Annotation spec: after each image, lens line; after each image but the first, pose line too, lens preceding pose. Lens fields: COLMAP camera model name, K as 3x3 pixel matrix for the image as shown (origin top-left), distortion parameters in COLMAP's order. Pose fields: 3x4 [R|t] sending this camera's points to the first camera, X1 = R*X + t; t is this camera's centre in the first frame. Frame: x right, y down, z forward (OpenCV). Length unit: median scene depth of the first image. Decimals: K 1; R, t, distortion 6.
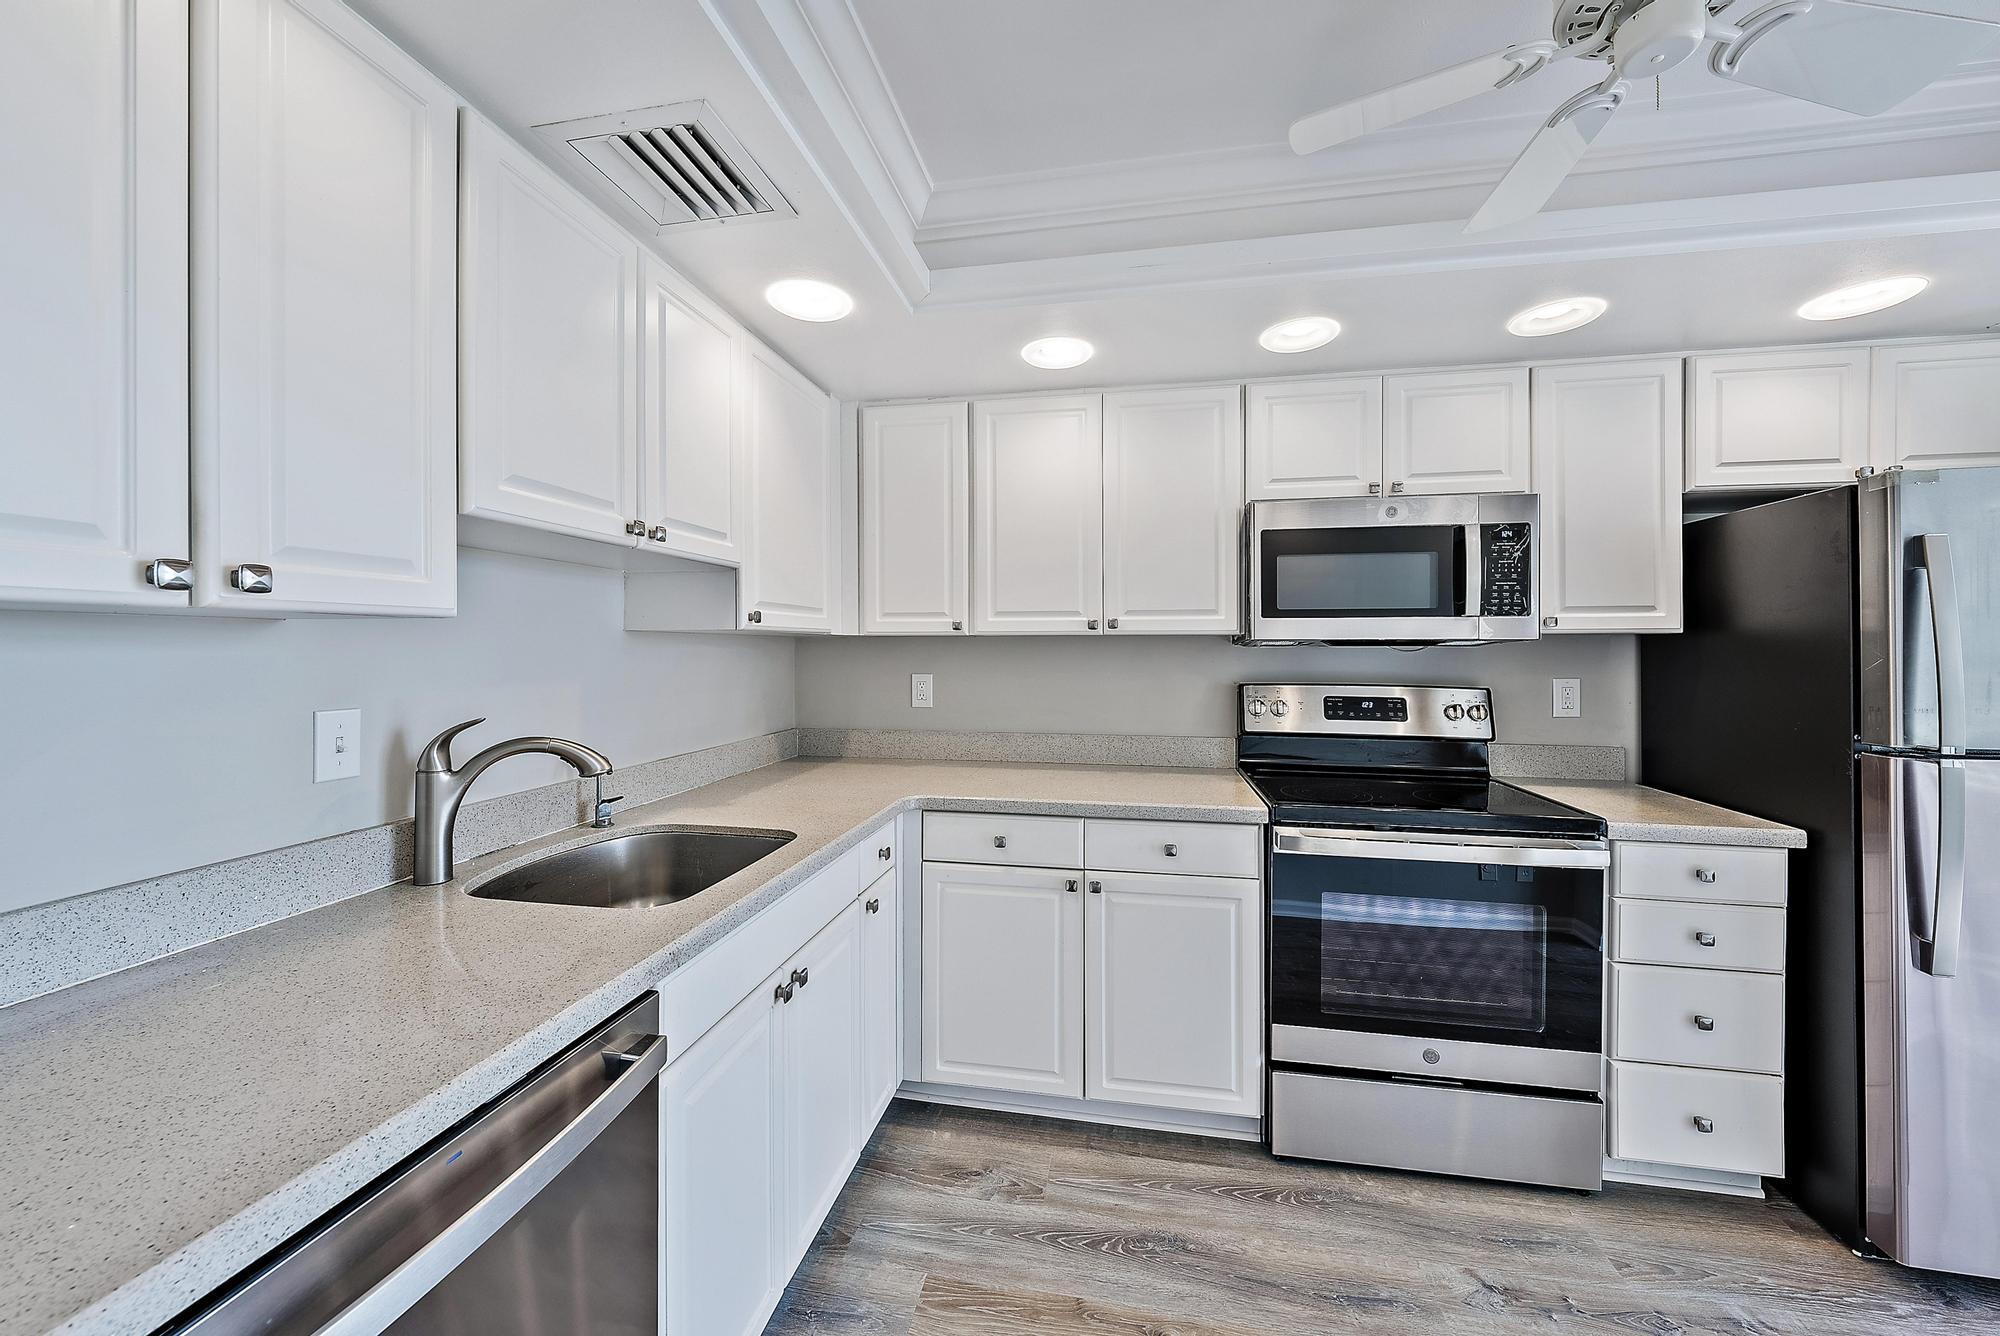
lens RADIAL K [[744.9, 0, 998.5], [0, 744.9, 649.4], [0, 0, 1]] dist [-0.004925, 0.000427]
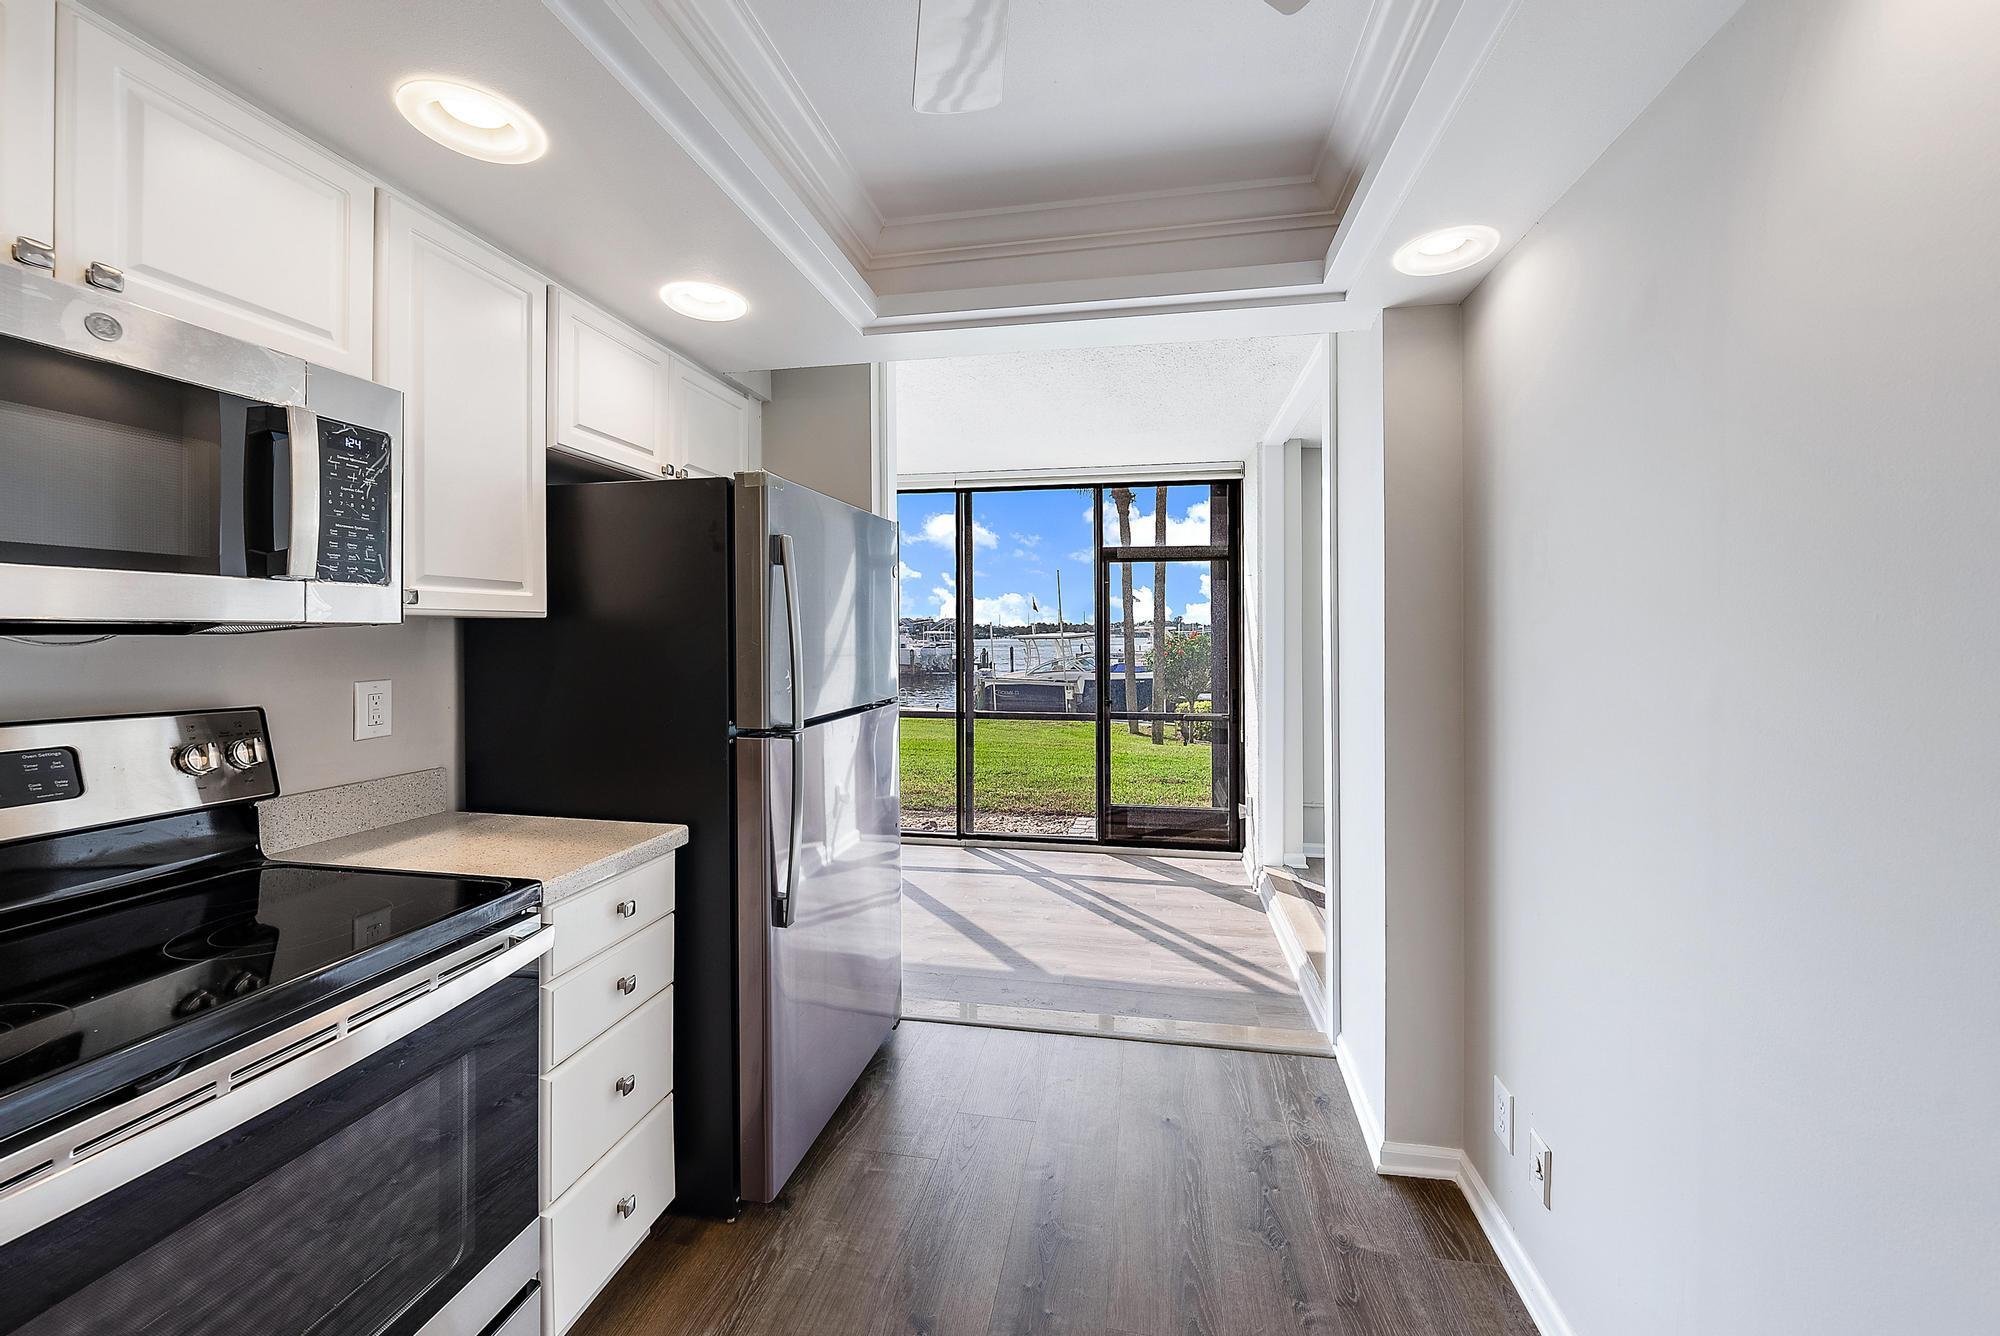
lens RADIAL K [[744.9, 0, 1017.7], [0, 744.9, 632.7], [0, 0, 1]] dist [-0.004925, 0.000427]
pose [[-0.016532, -0.000481, 0.999863, 0.092240], [-0.001740, 0.999998, 0.000452, -0.007383], [-0.999862, -0.001732, -0.016533, 0.502168]]
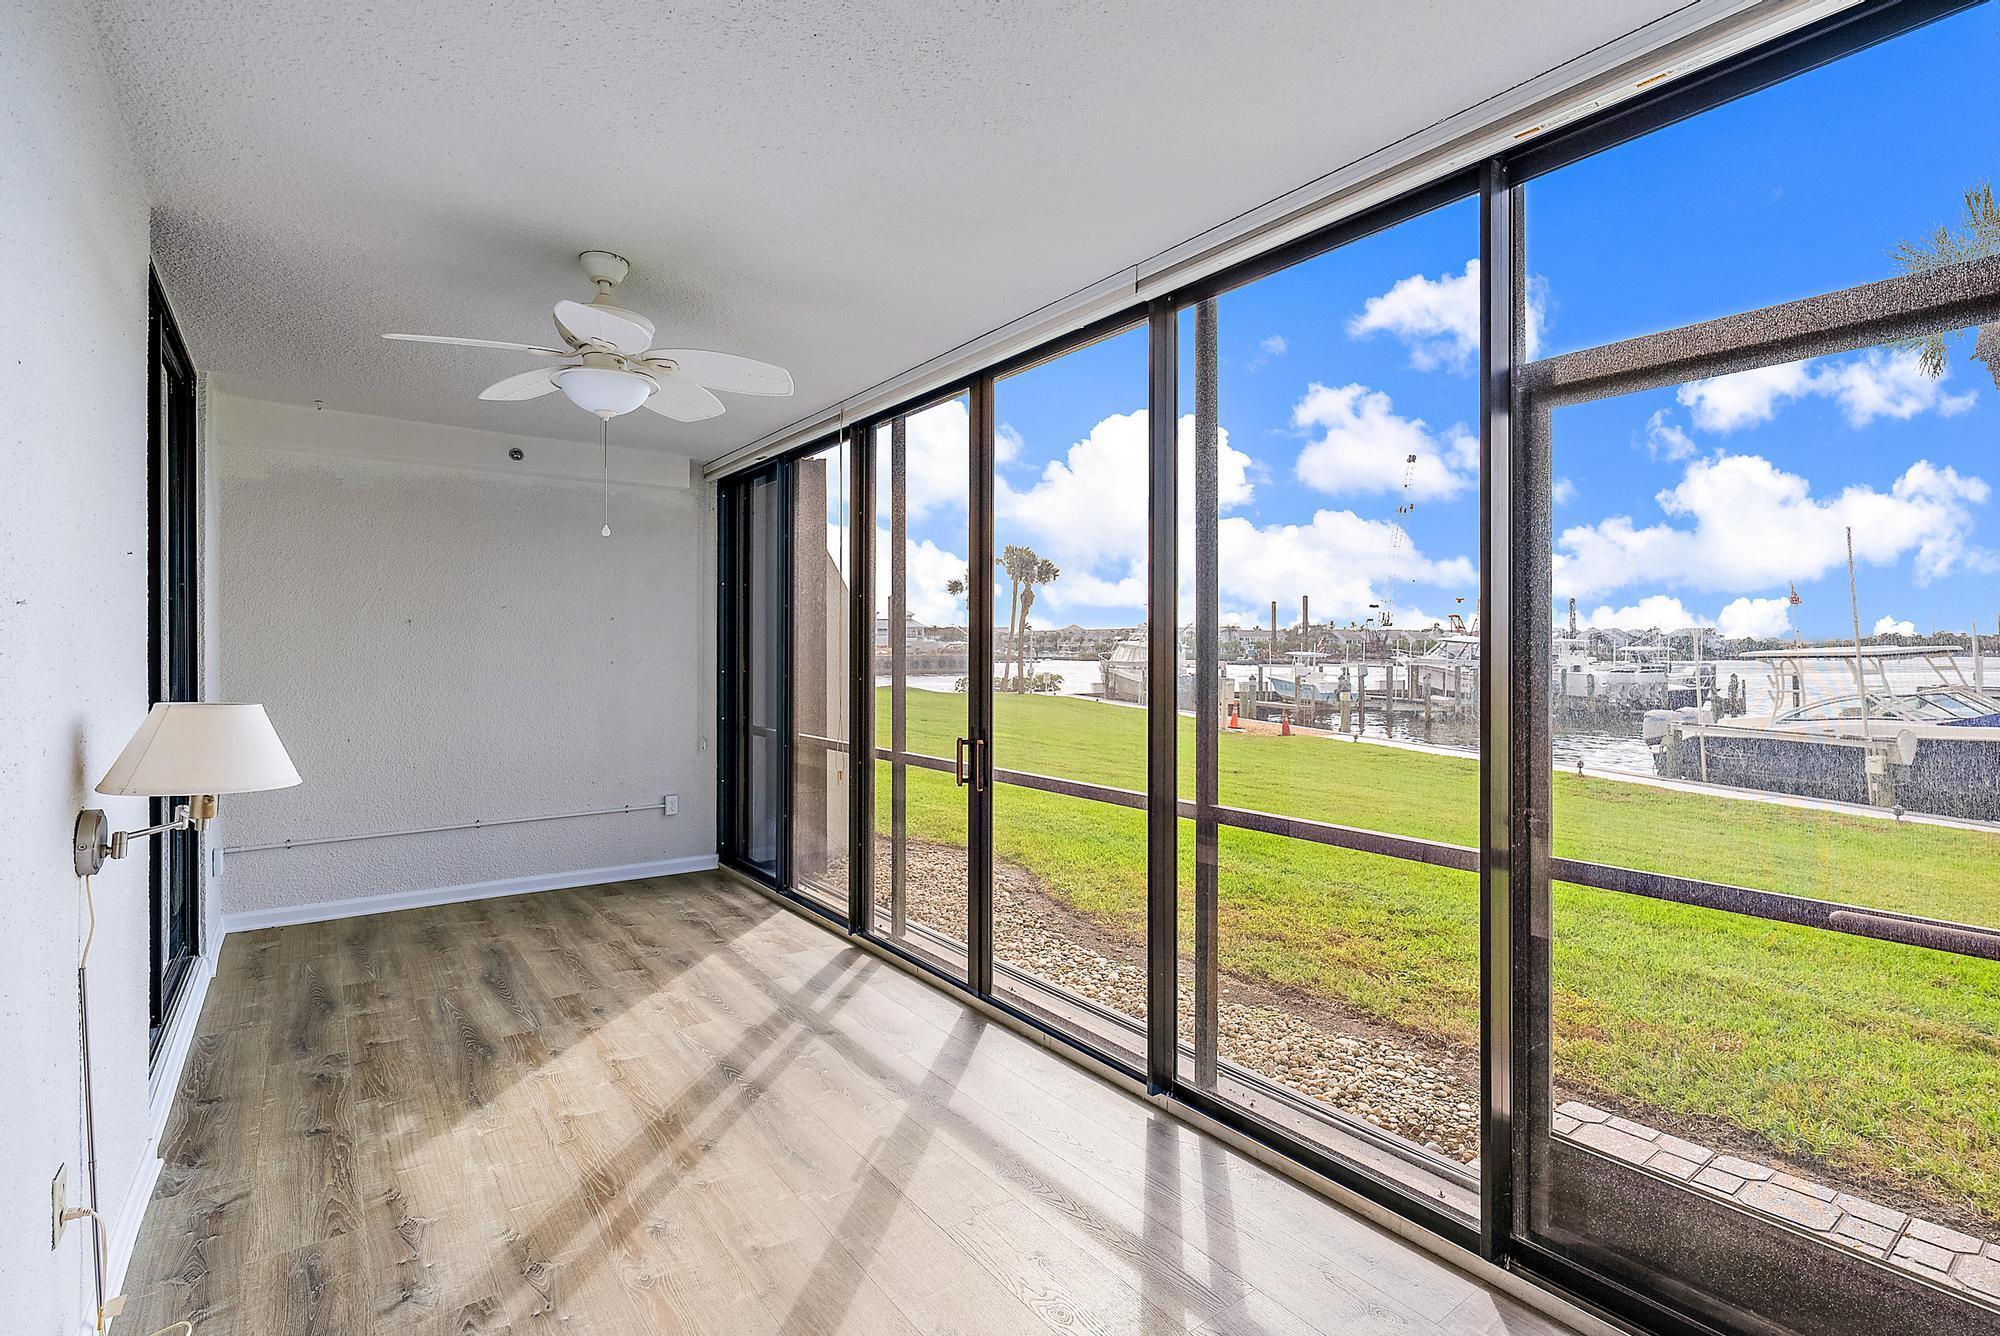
lens RADIAL K [[901.9, 0, 1006.9], [0, 901.9, 655.3], [0, 0, 1]] dist [0.001032, -0.001009]
pose [[0.667269, -0.003755, 0.744807, 1.535495], [-0.003887, 0.999956, 0.008523, 0.030460], [-0.744806, -0.008582, 0.667225, -0.117443]]
